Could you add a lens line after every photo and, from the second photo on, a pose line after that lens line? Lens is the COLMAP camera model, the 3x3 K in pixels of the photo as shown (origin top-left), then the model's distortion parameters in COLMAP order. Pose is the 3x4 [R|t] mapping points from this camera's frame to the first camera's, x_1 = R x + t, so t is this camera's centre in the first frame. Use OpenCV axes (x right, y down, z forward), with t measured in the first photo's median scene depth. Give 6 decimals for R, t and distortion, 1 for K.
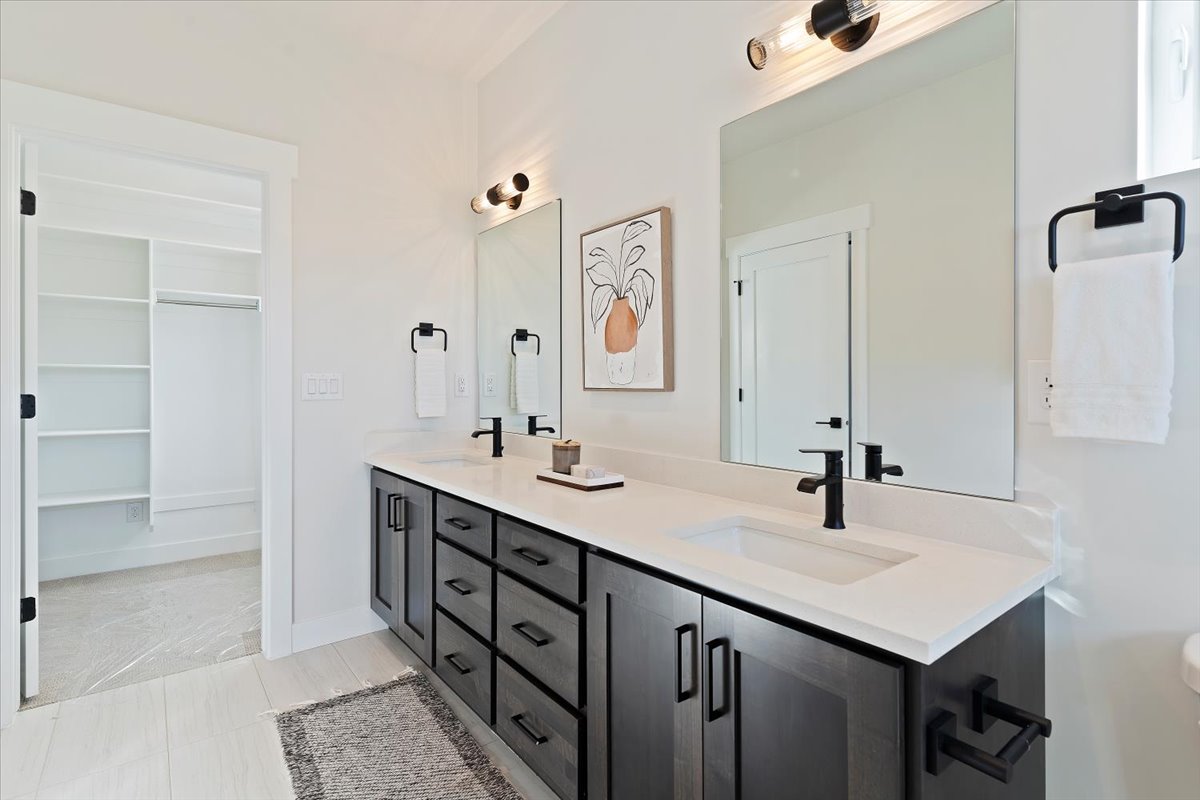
lens RADIAL K [[576.8, 0, 608.3], [0, 576.8, 393.0], [0, 0, 1]] dist [0.008203, -0.002751]
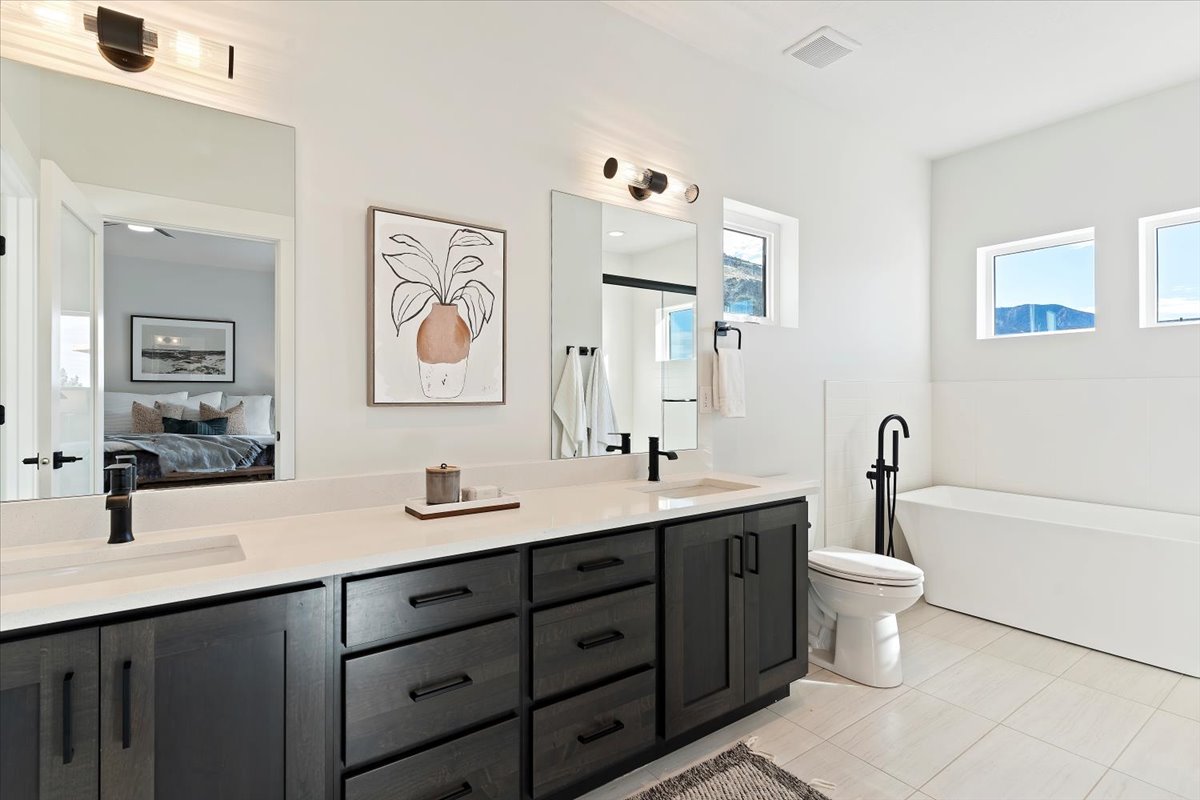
lens RADIAL K [[576.8, 0, 602.8], [0, 576.8, 398.0], [0, 0, 1]] dist [0.008203, -0.002751]
pose [[0.051259, -0.009425, 0.998641, -0.918154], [0.011682, 0.999893, 0.008837, -0.021182], [-0.998617, 0.011213, 0.051364, 0.734820]]
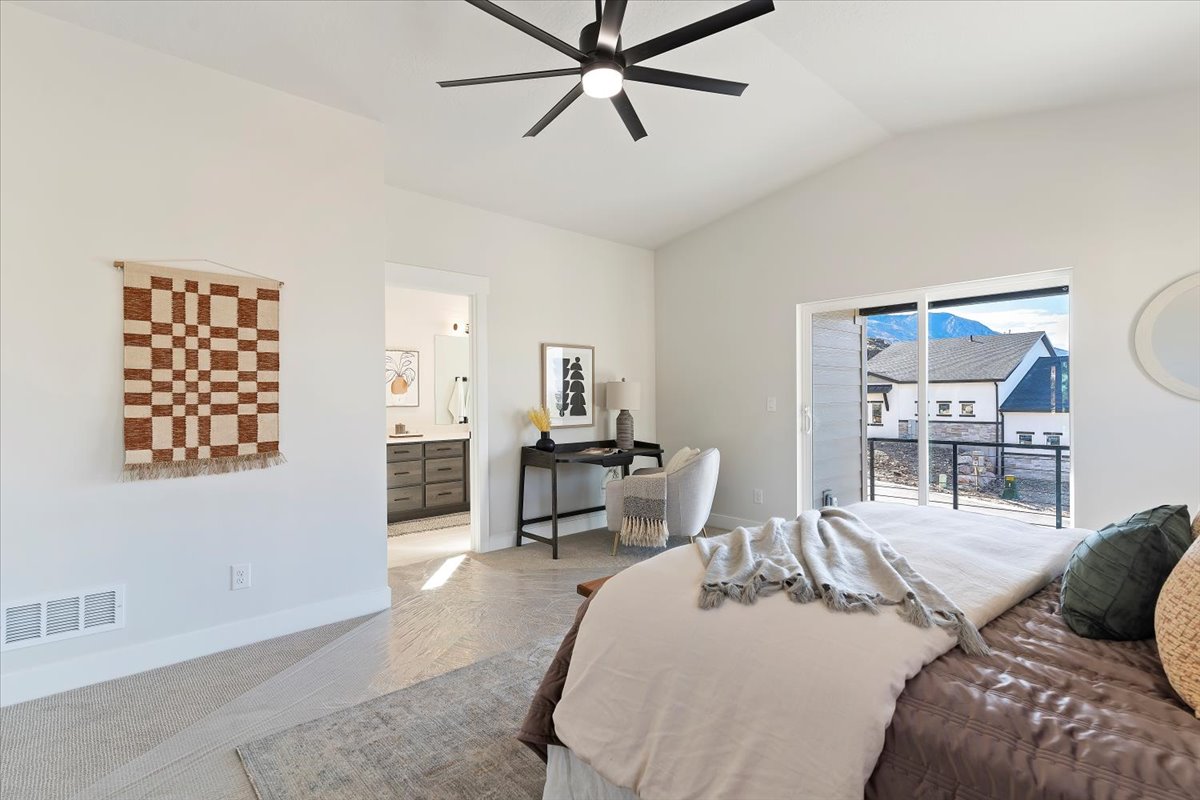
lens RADIAL K [[576.8, 0, 603.2], [0, 576.8, 398.2], [0, 0, 1]] dist [0.008203, -0.002751]
pose [[-0.065103, -0.005371, 0.997864, -3.172462], [0.018476, 0.999808, 0.006587, -0.050481], [-0.997708, 0.018866, -0.064991, 0.147084]]
